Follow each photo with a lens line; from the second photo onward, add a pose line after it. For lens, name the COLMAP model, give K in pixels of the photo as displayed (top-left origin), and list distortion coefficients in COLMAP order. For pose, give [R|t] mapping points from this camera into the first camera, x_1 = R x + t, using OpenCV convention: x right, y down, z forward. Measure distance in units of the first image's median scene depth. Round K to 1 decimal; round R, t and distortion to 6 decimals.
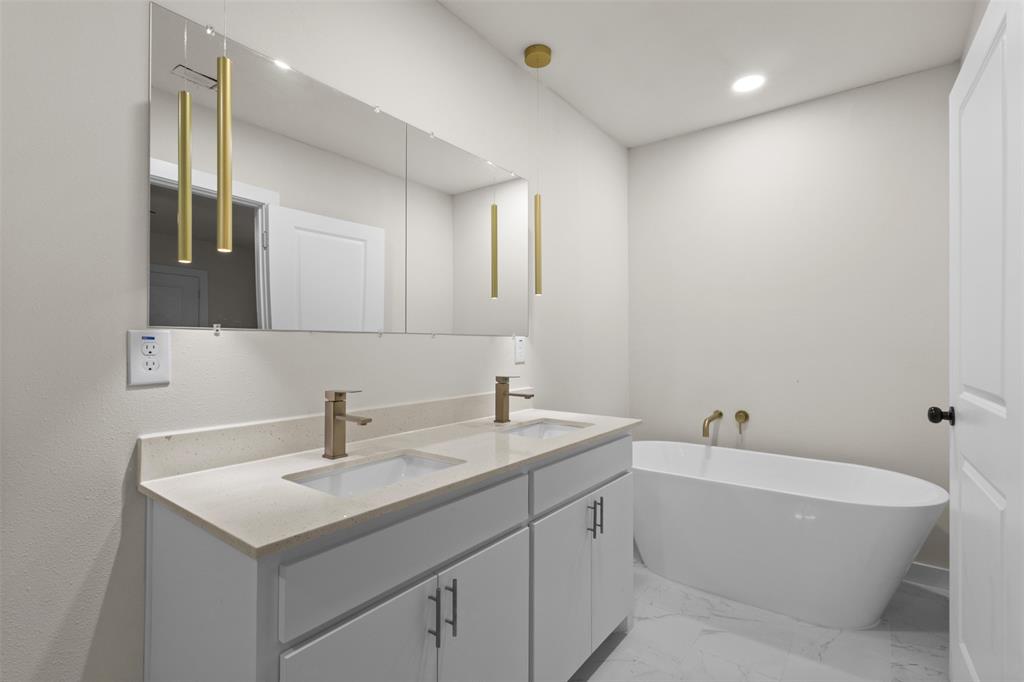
lens RADIAL K [[471.0, 0, 509.5], [0, 471.0, 342.6], [0, 0, 1]] dist [0.001882, 0.000415]
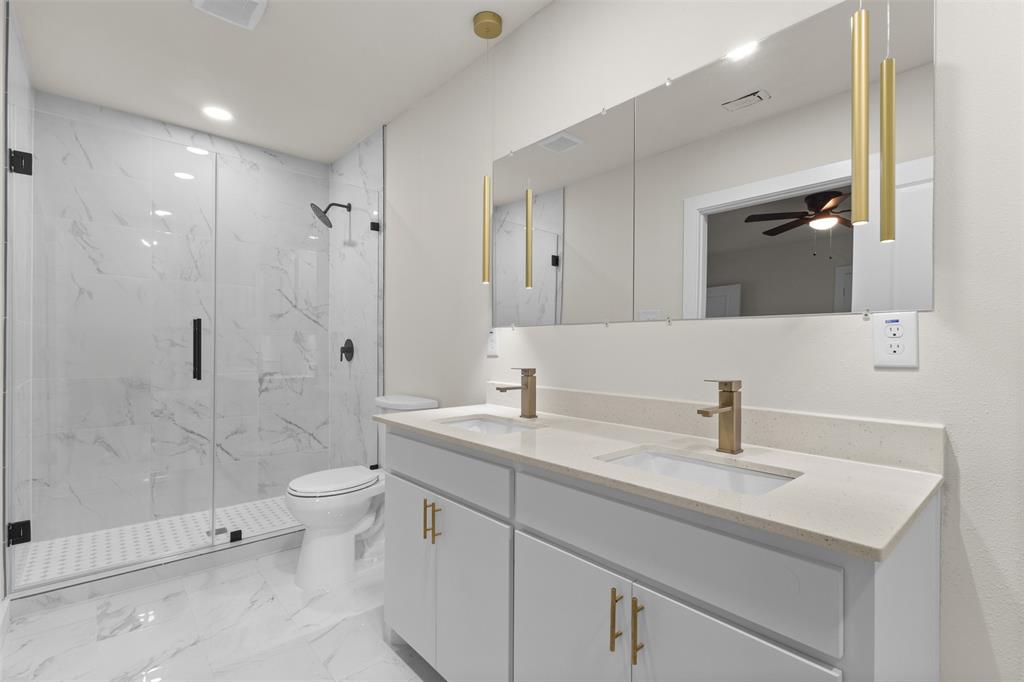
lens RADIAL K [[468.4, 0, 512.4], [0, 468.4, 335.3], [0, 0, 1]] dist [0.000356, 0.000288]
pose [[-0.155007, 0.003565, -0.987907, 0.931704], [0.027218, 0.999629, -0.000664, 0.003835], [0.987538, -0.026992, -0.155047, 1.112094]]
